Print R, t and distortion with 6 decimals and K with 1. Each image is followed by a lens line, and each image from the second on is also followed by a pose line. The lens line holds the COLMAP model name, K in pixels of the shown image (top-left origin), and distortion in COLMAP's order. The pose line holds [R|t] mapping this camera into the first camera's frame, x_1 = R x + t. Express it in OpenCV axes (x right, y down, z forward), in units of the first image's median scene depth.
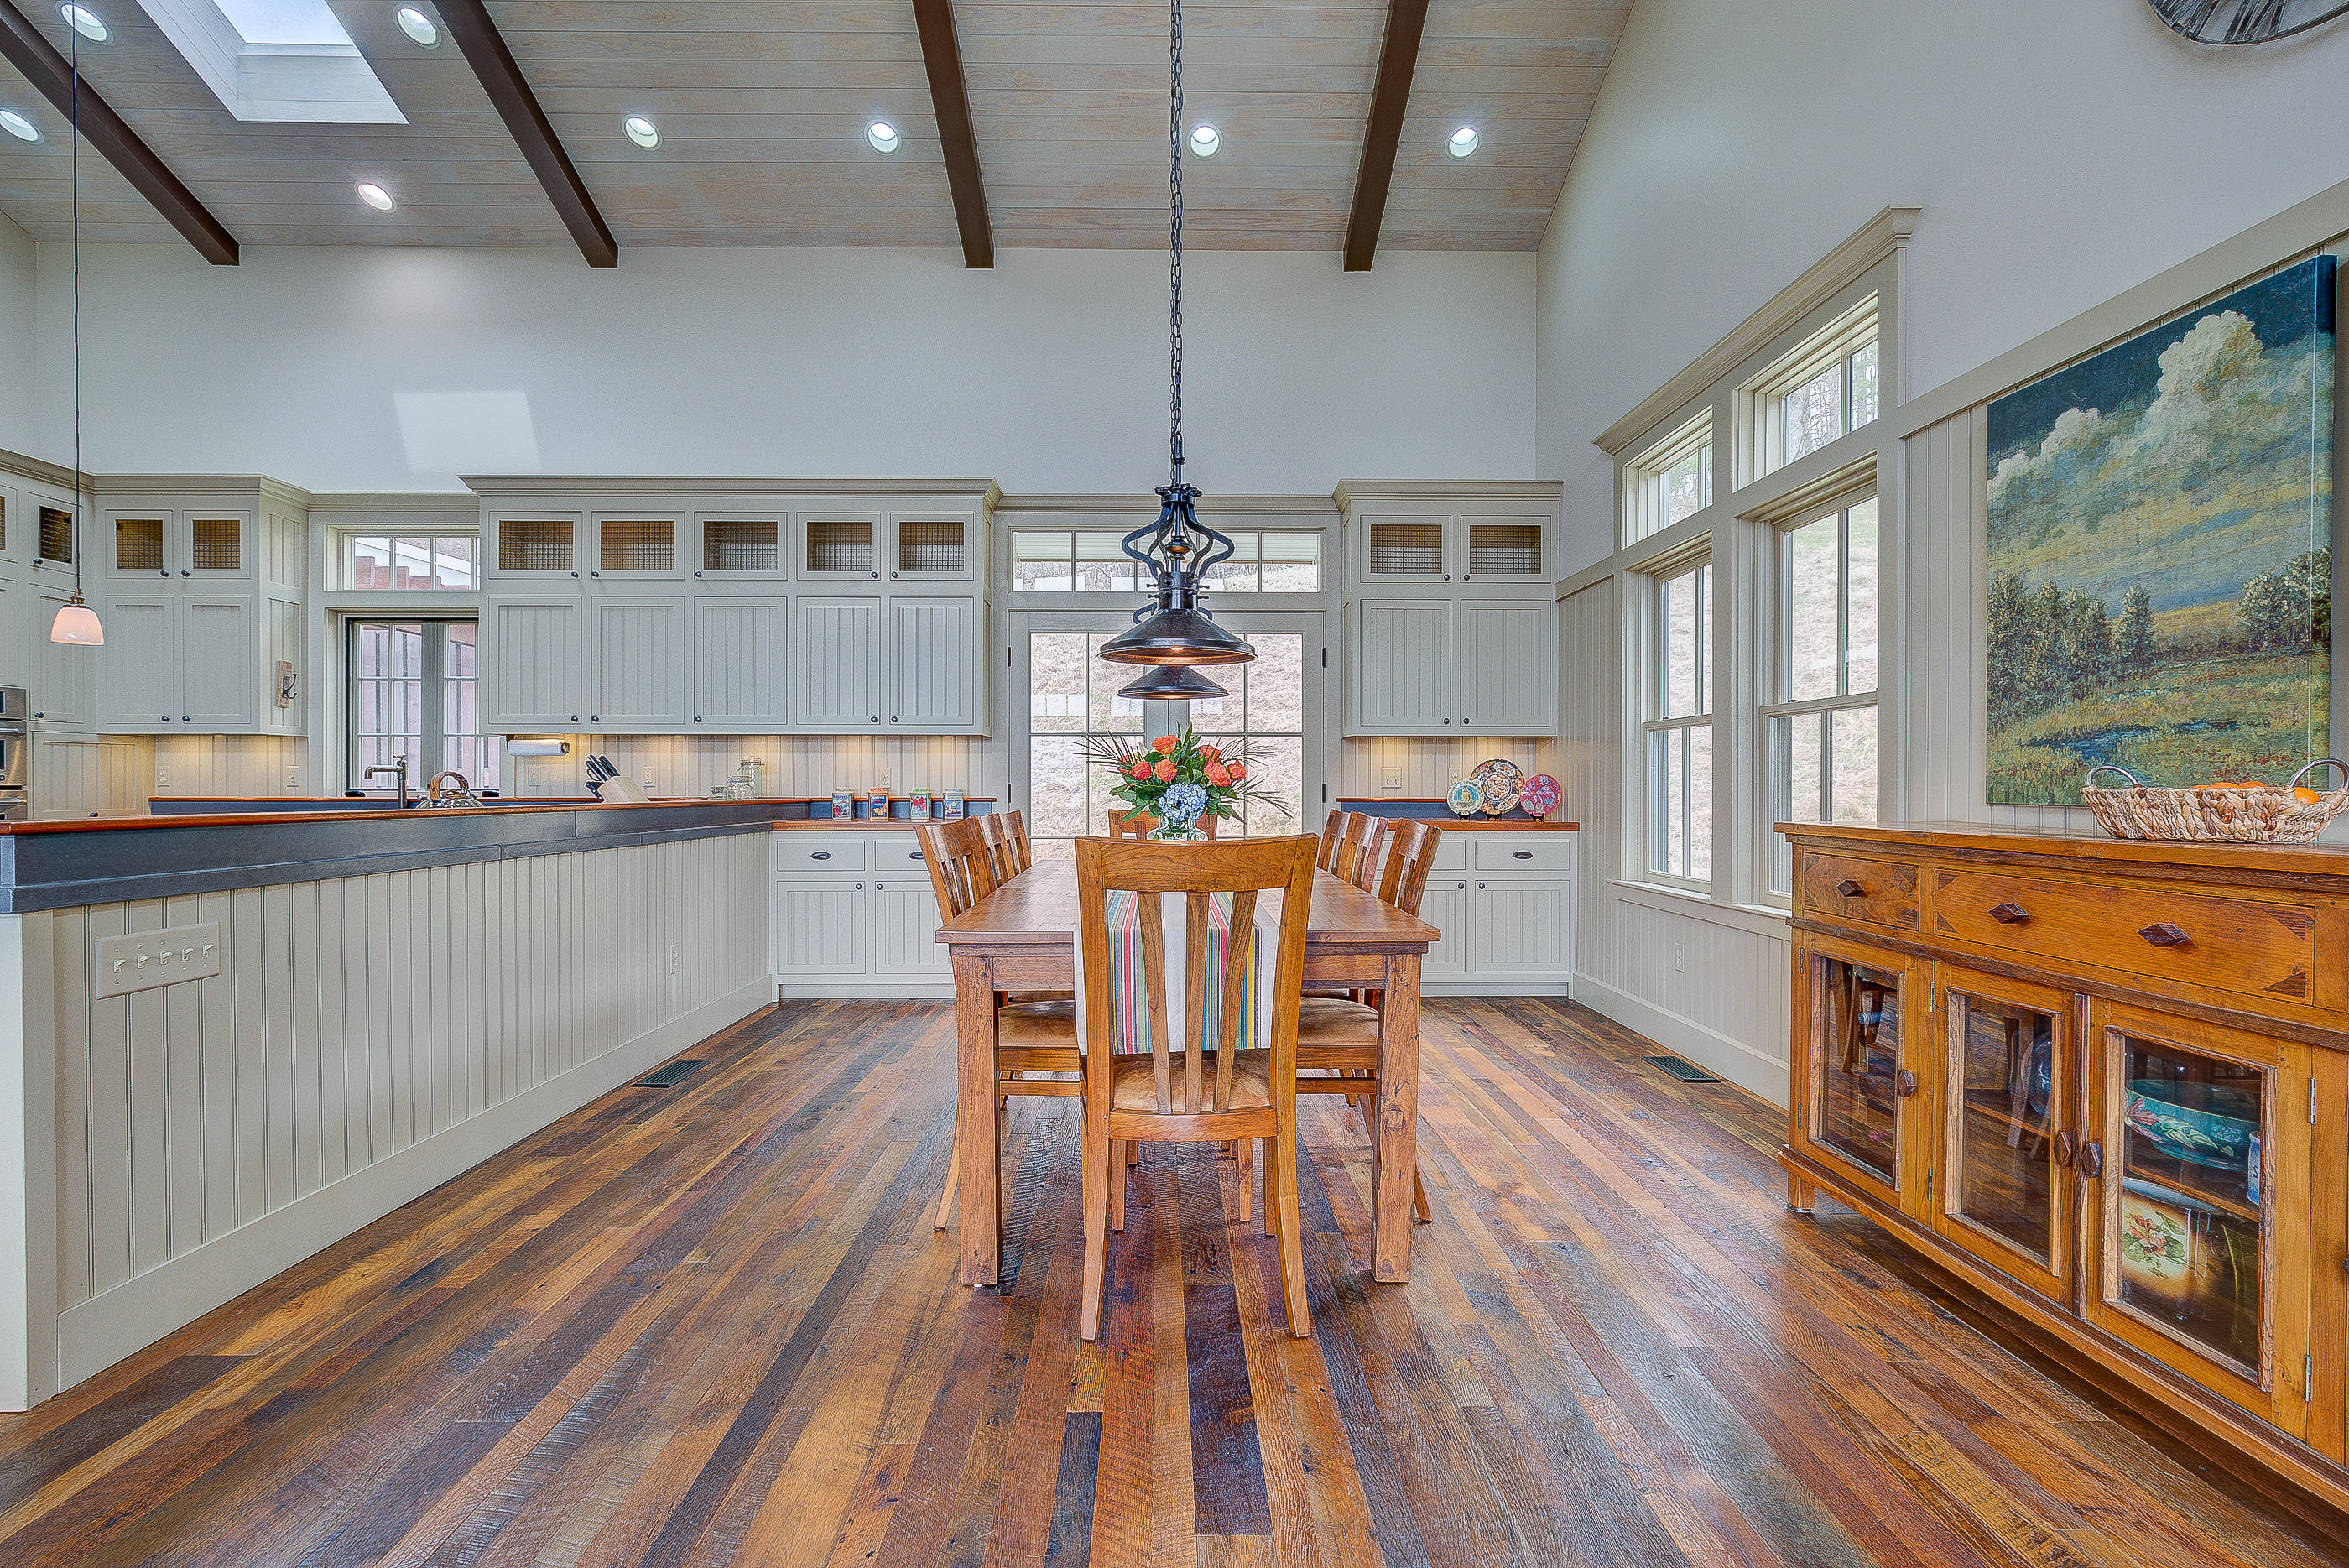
lens RADIAL K [[1052.3, 0, 1177.3], [0, 1052.3, 793.1], [0, 0, 1]] dist [-0.012595, 0.005702]
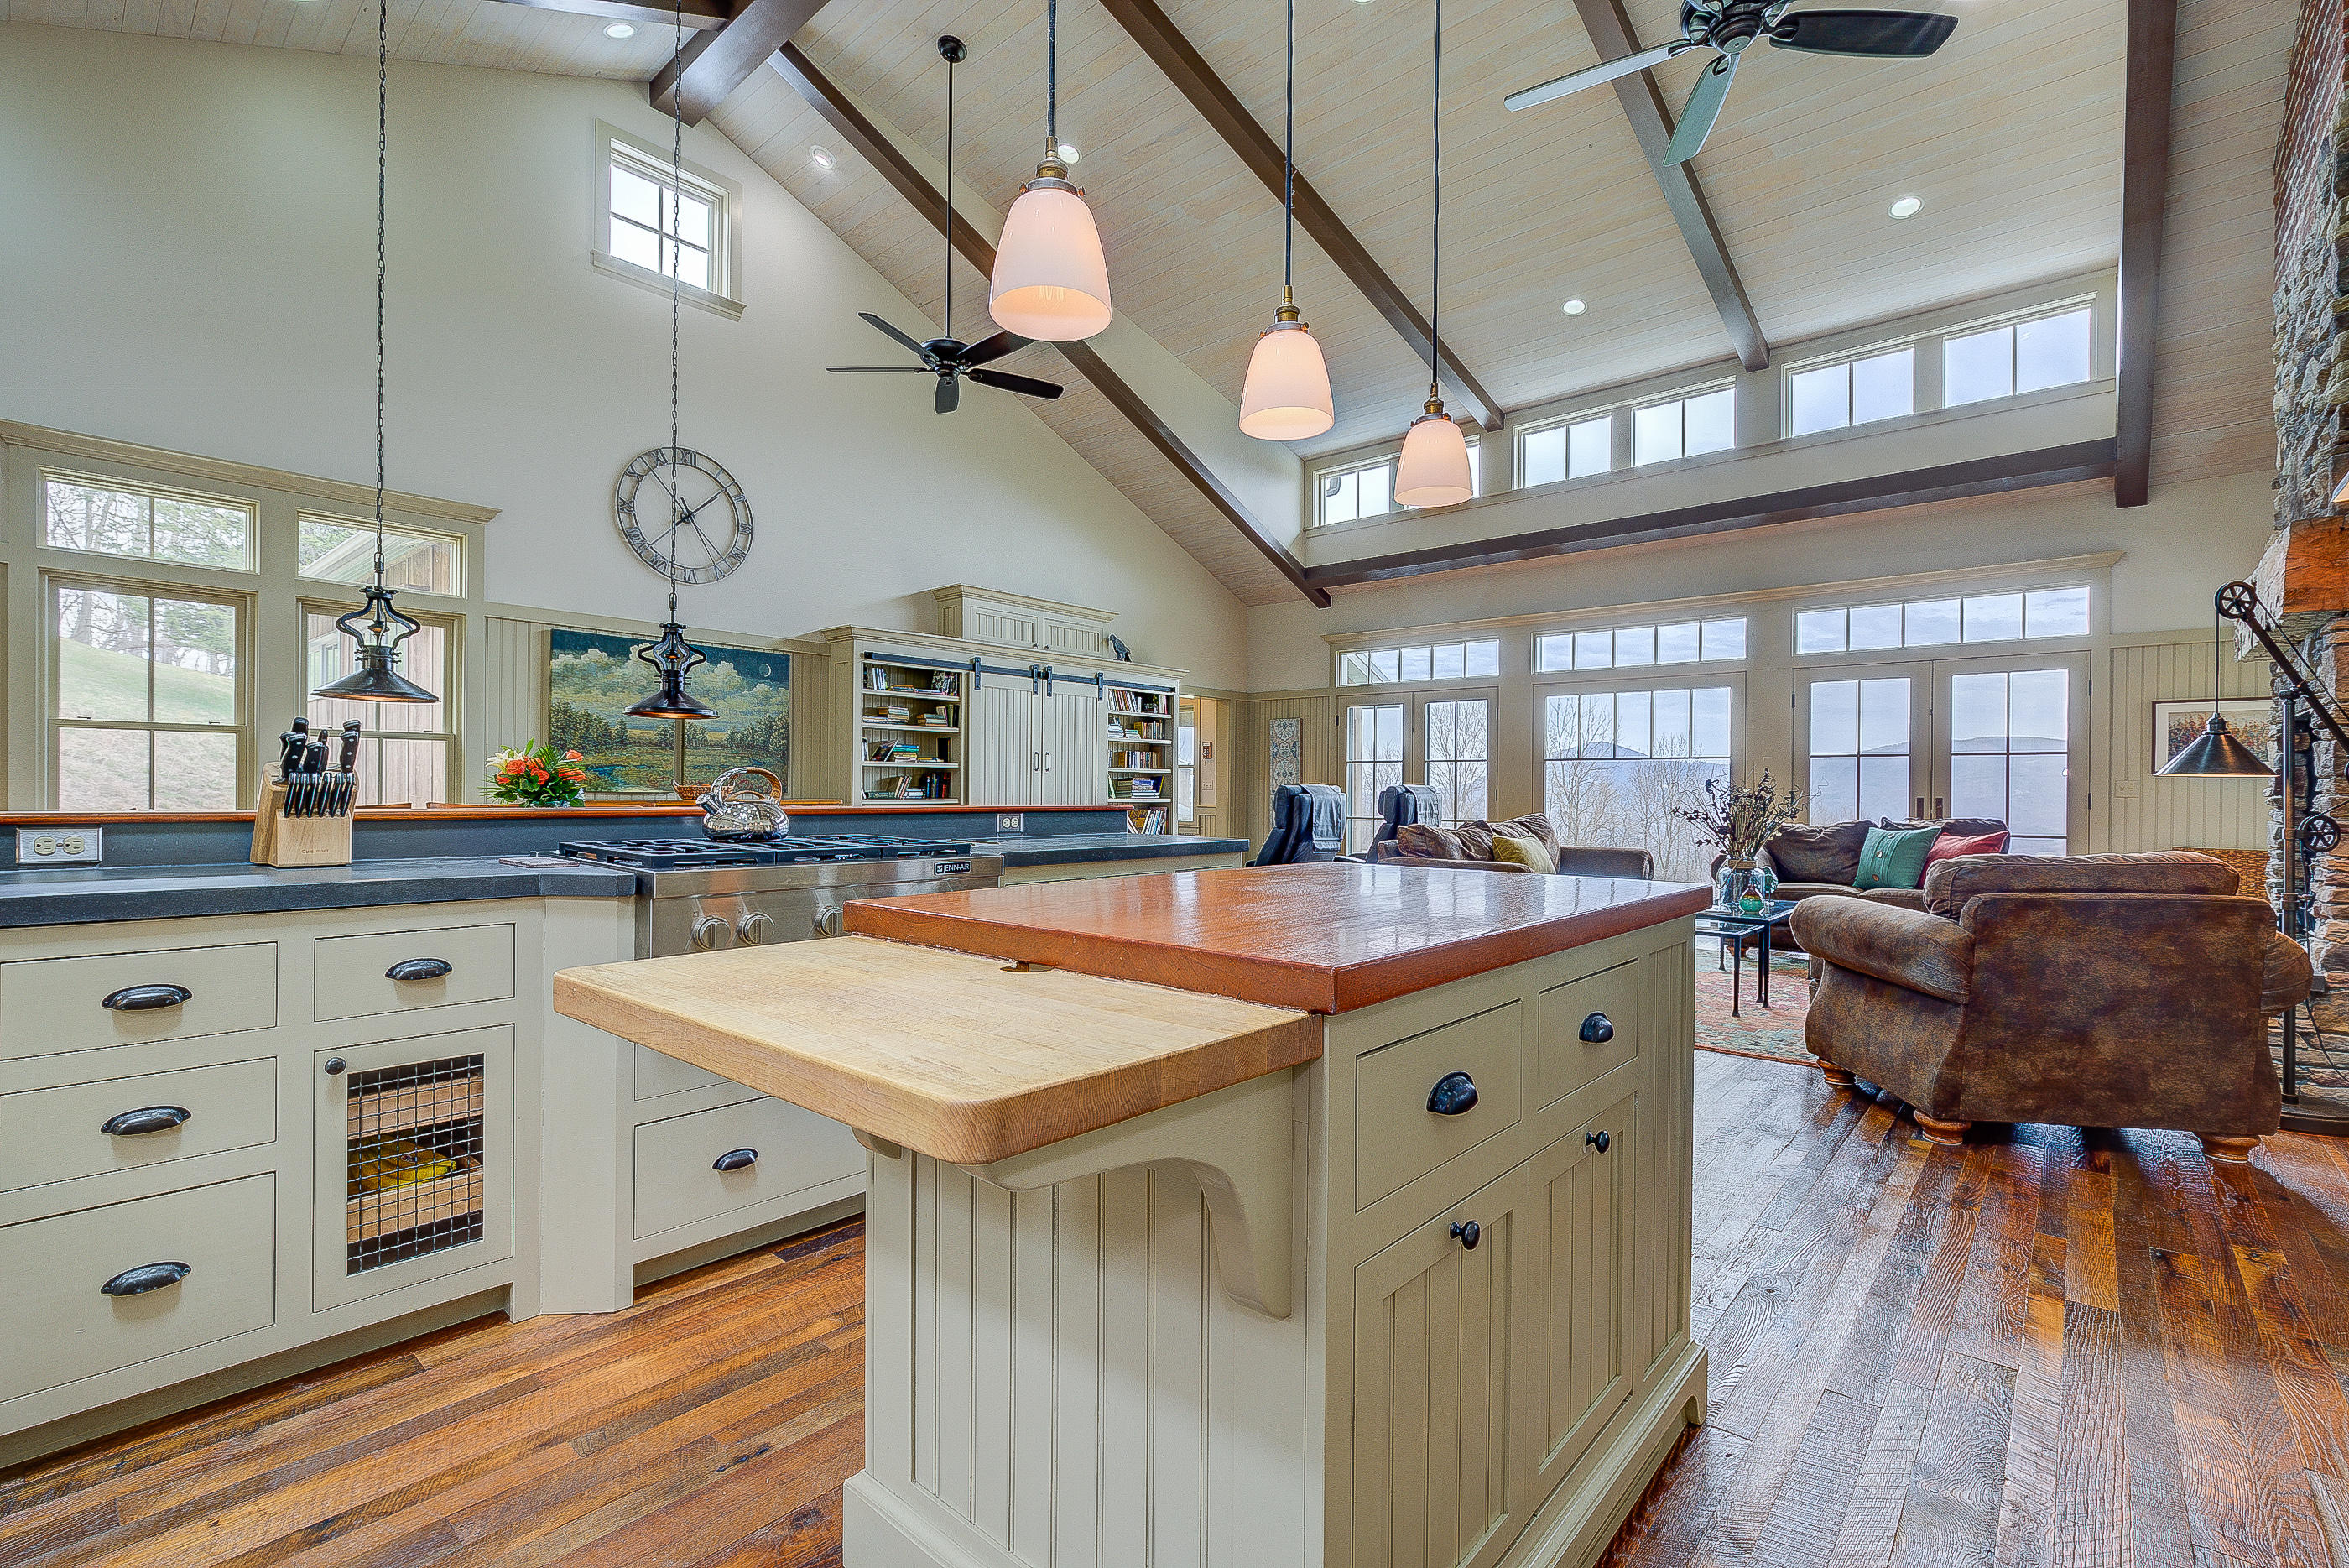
lens RADIAL K [[1052.3, 0, 1177.3], [0, 1052.3, 793.1], [0, 0, 1]] dist [-0.012595, 0.005702]
pose [[-0.739903, -0.009359, 0.672649, -0.978122], [-0.005581, 0.999954, 0.007773, -0.006511], [-0.672691, 0.001998, -0.739921, 0.913090]]
